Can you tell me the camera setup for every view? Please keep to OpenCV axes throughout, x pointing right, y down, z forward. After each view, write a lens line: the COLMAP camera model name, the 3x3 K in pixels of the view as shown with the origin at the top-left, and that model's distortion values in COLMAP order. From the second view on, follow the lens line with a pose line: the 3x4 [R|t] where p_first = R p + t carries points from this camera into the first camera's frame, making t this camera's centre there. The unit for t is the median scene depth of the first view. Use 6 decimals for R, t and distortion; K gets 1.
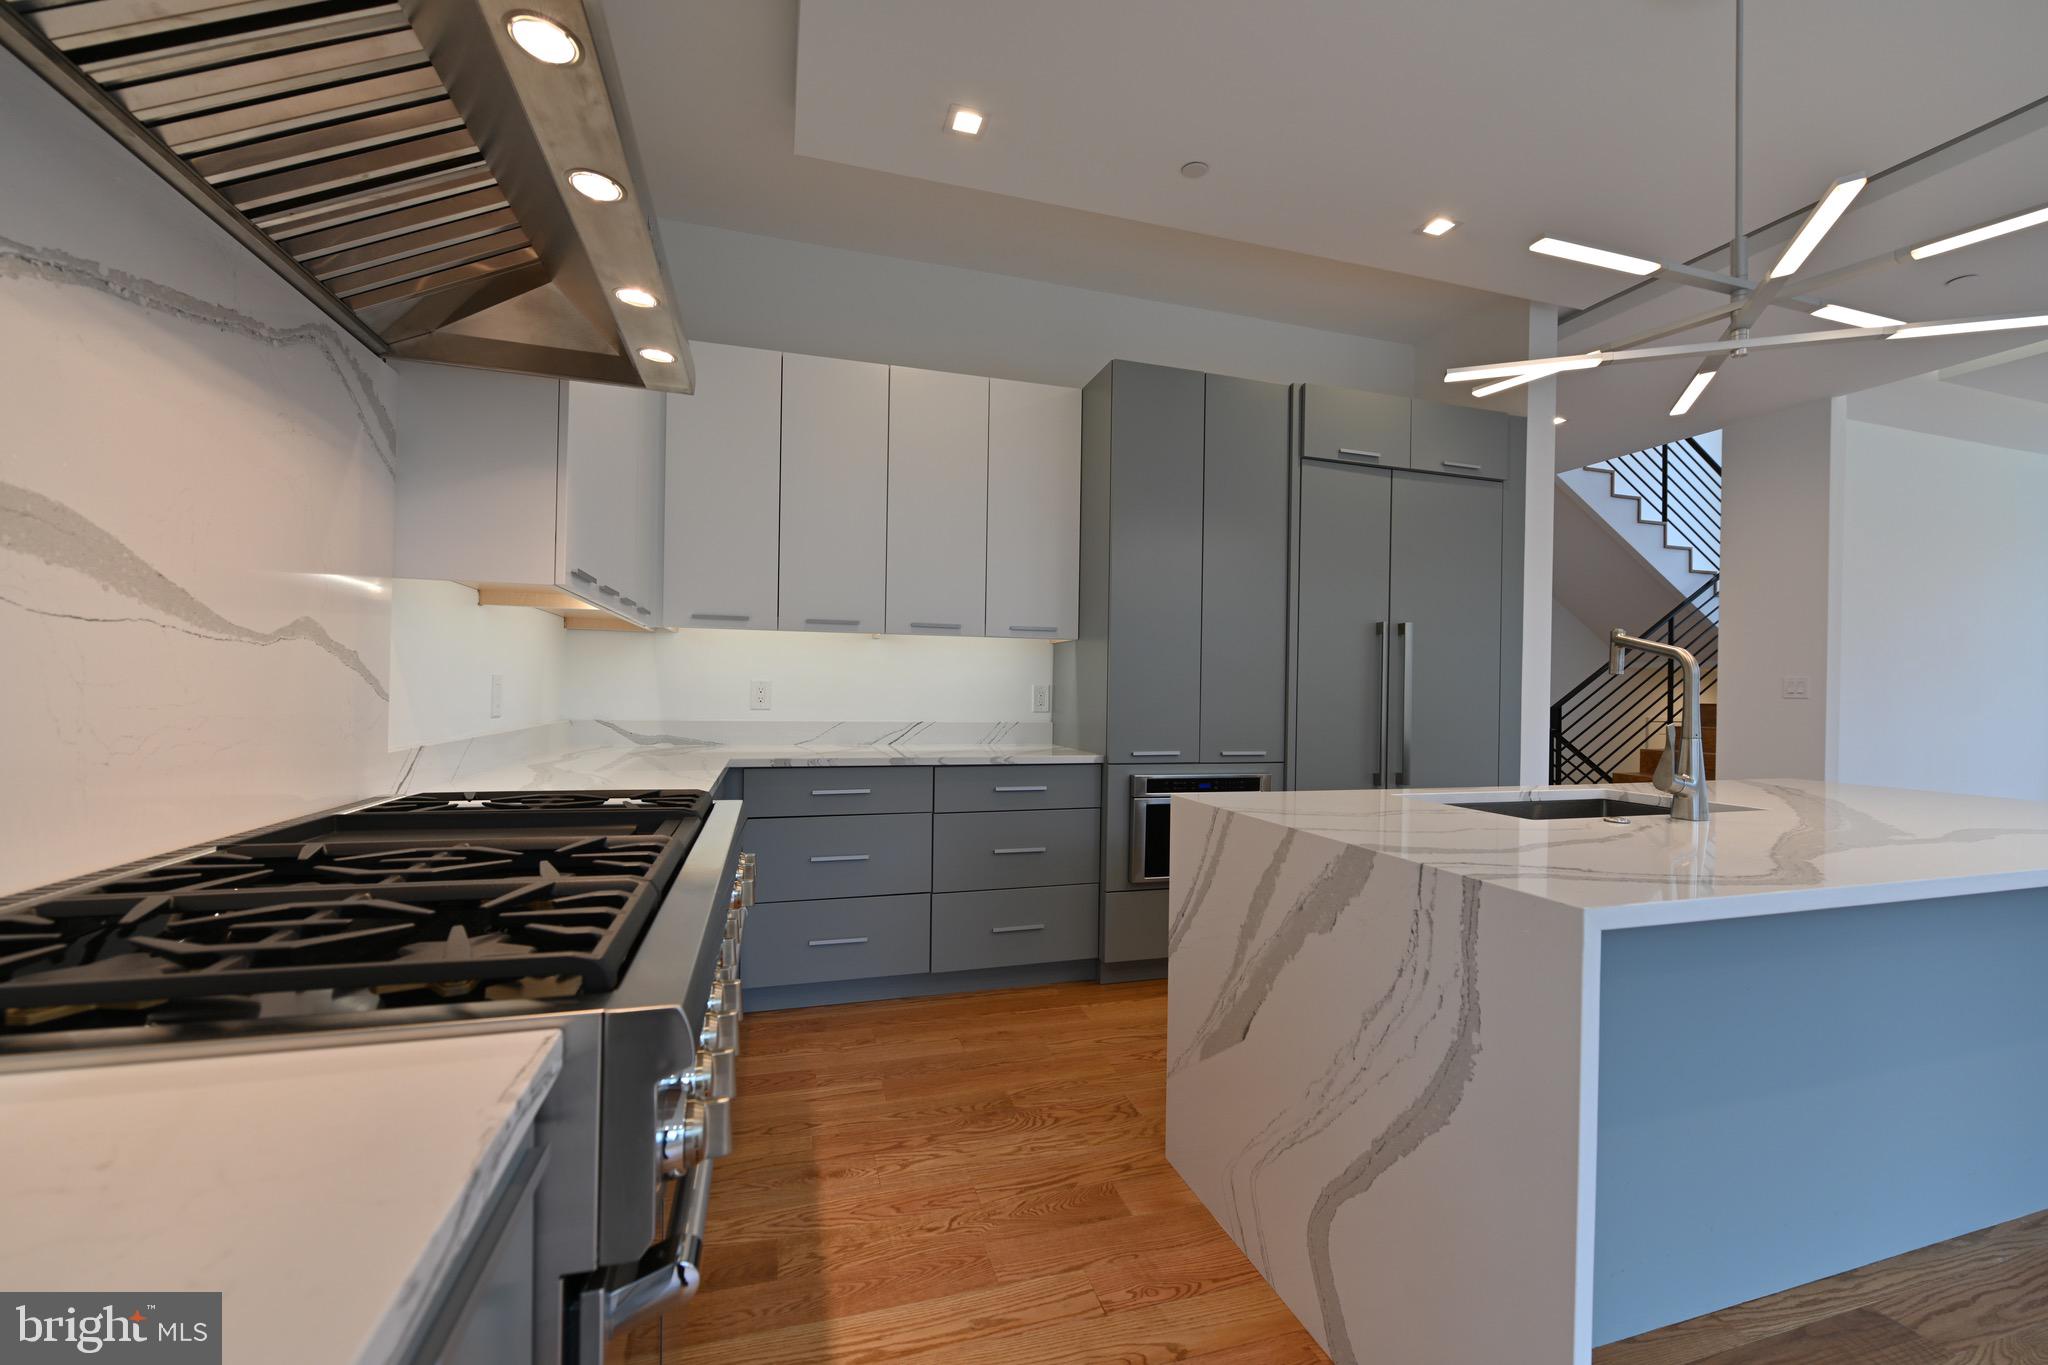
lens RADIAL K [[809.8, 0, 1025.4], [0, 809.8, 684.5], [0, 0, 1]] dist [-0.007987, -0.000490]
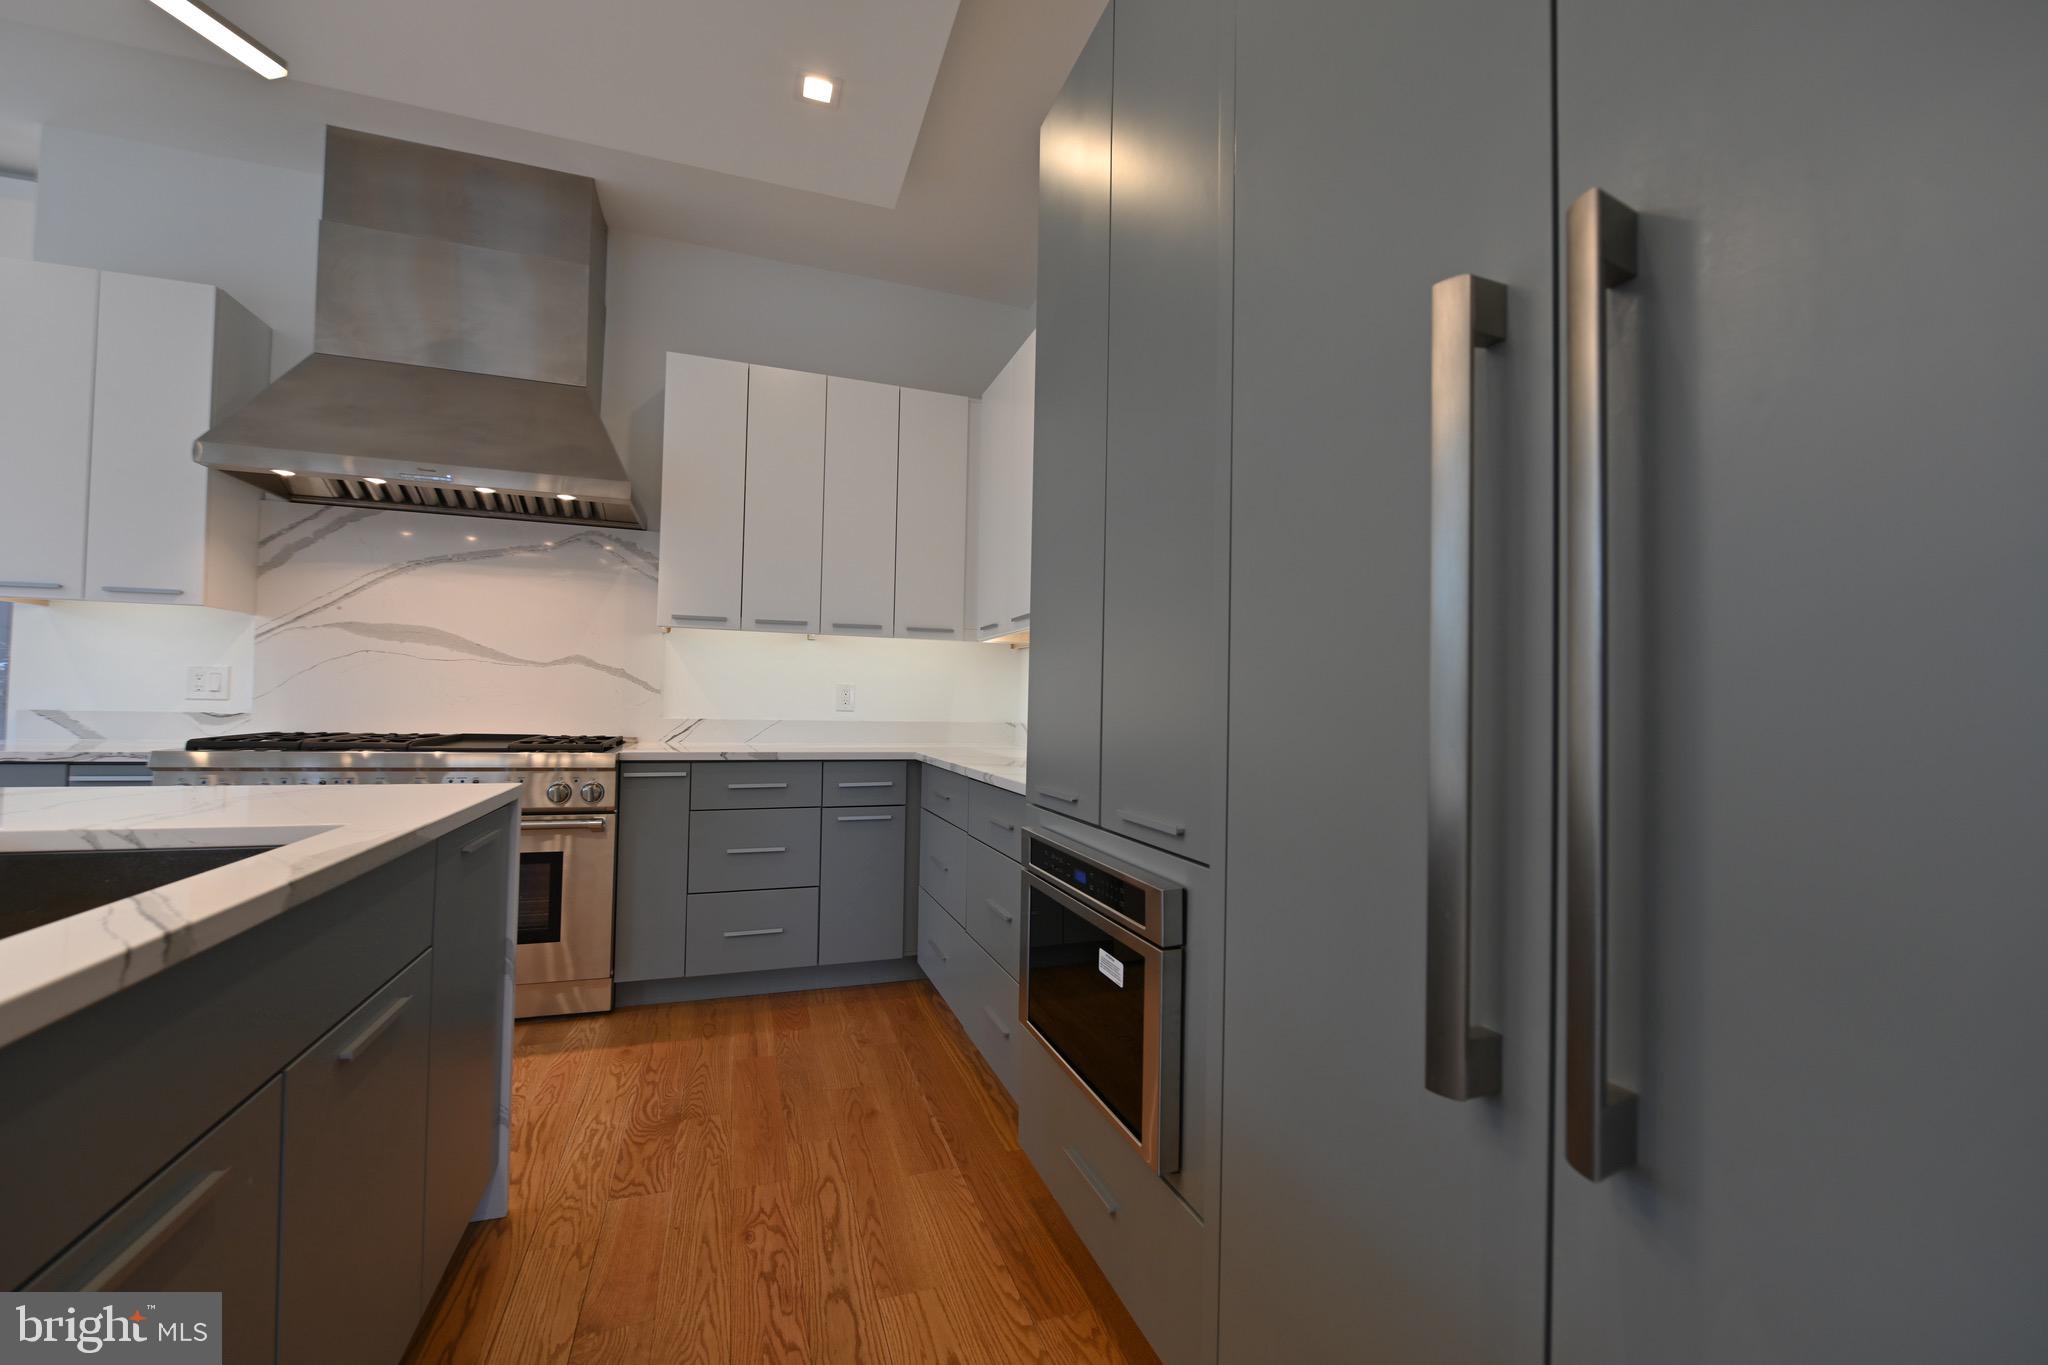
lens RADIAL K [[818.0, 0, 1030.8], [0, 818.0, 681.3], [0, 0, 1]] dist [-0.016150, -0.000173]
pose [[0.056124, -0.045500, -0.997386, 1.059153], [-0.014943, 0.998811, -0.046406, 0.057901], [0.998312, 0.017509, 0.055378, 1.465554]]
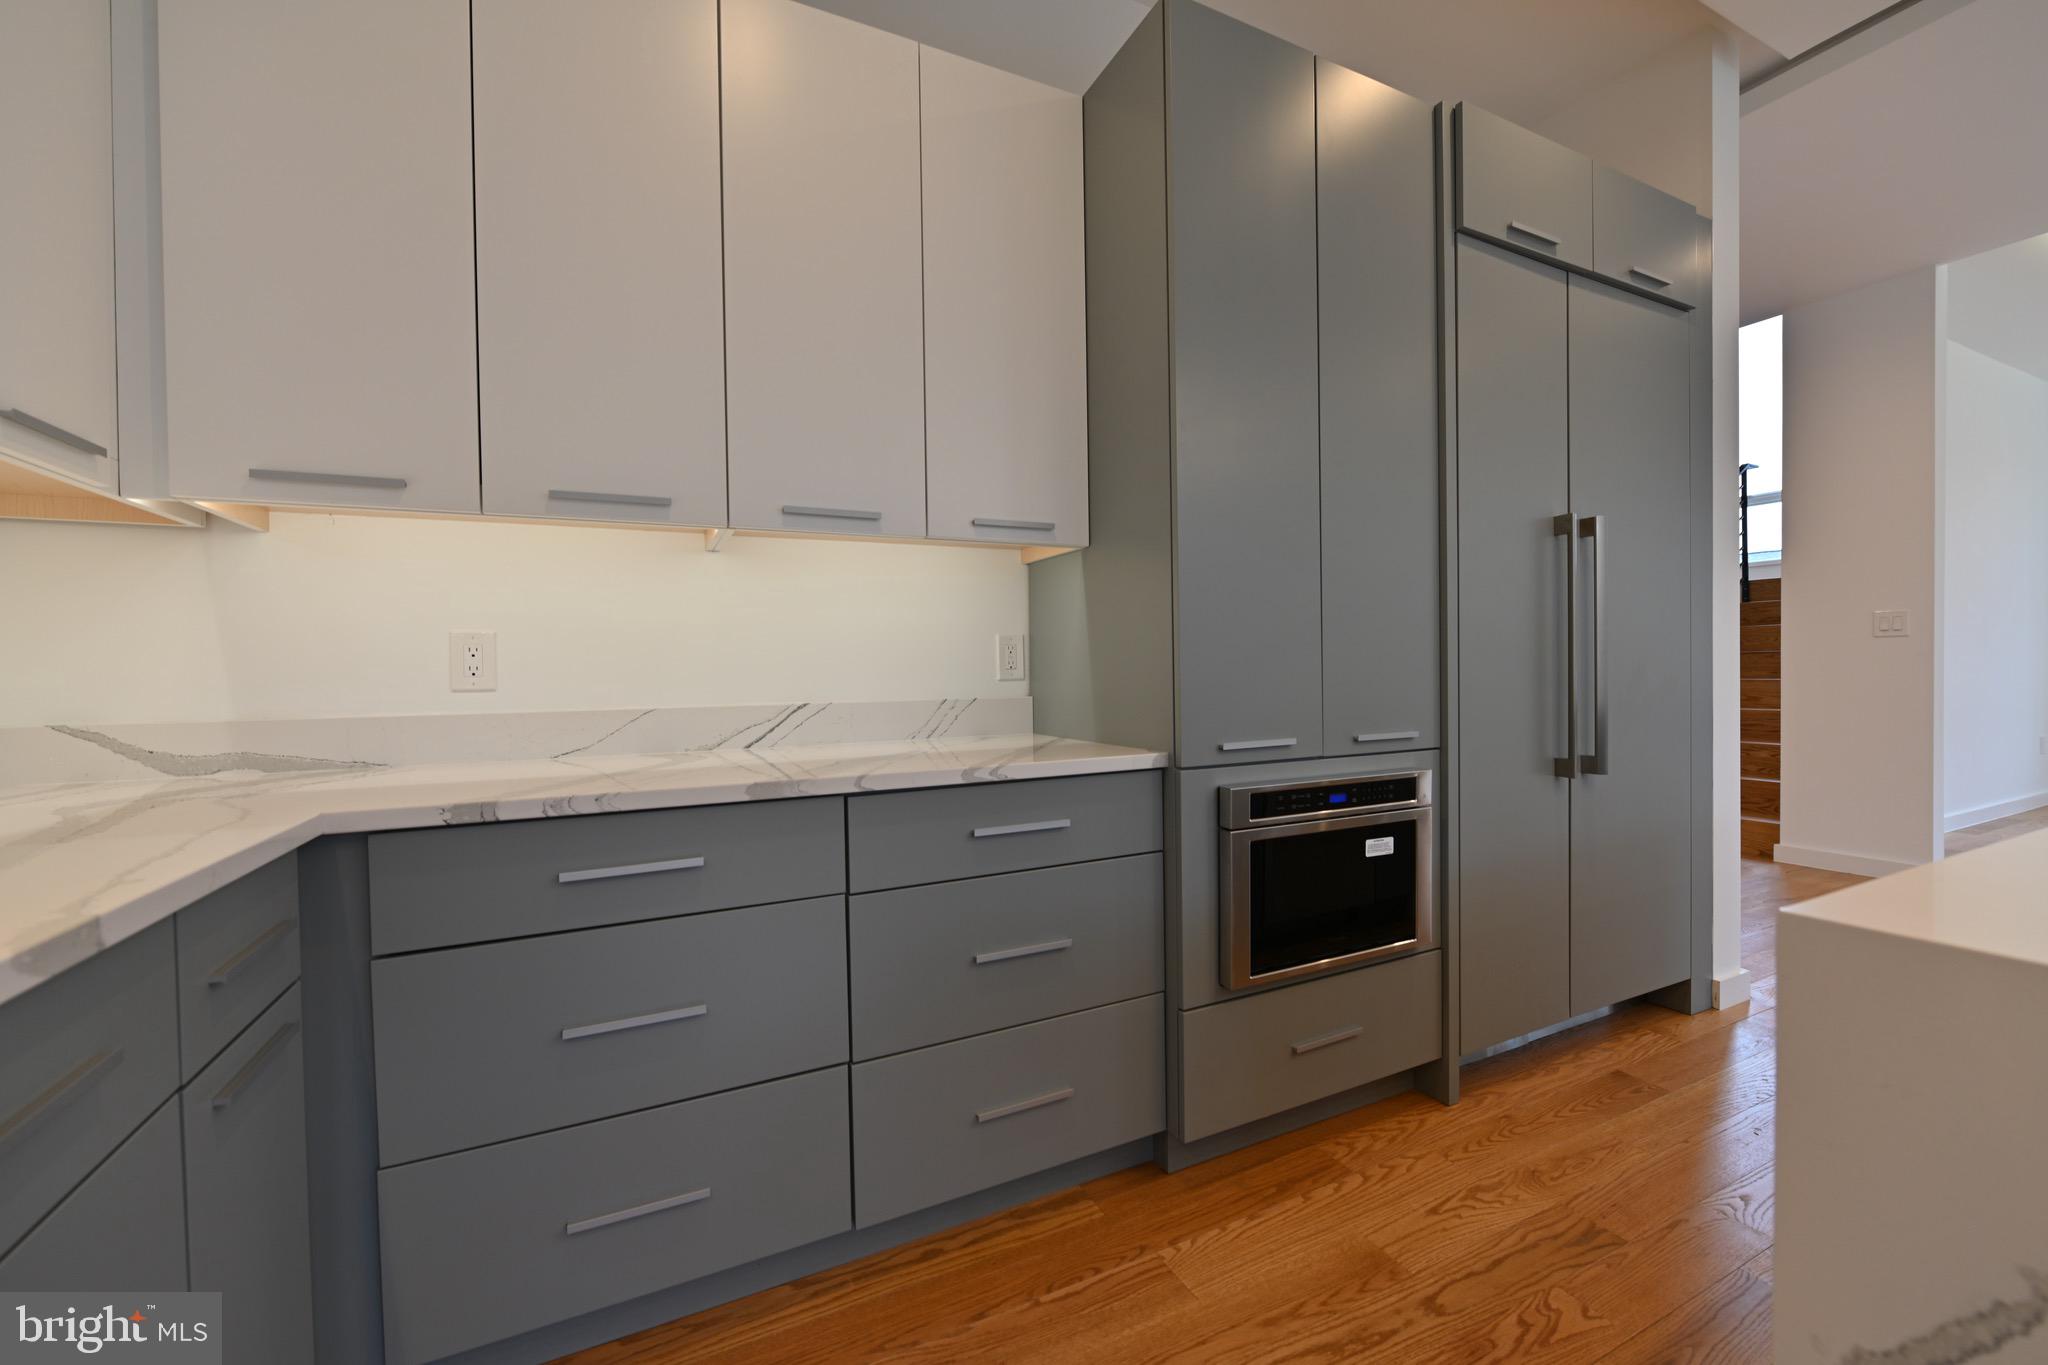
lens RADIAL K [[809.5, 0, 1023.4], [0, 809.5, 680.6], [0, 0, 1]] dist [-0.007701, -0.000846]
pose [[0.986933, -0.033926, 0.157521, -0.119495], [0.030833, 0.999282, 0.022037, 0.039540], [-0.158155, -0.016893, 0.987270, 0.754068]]
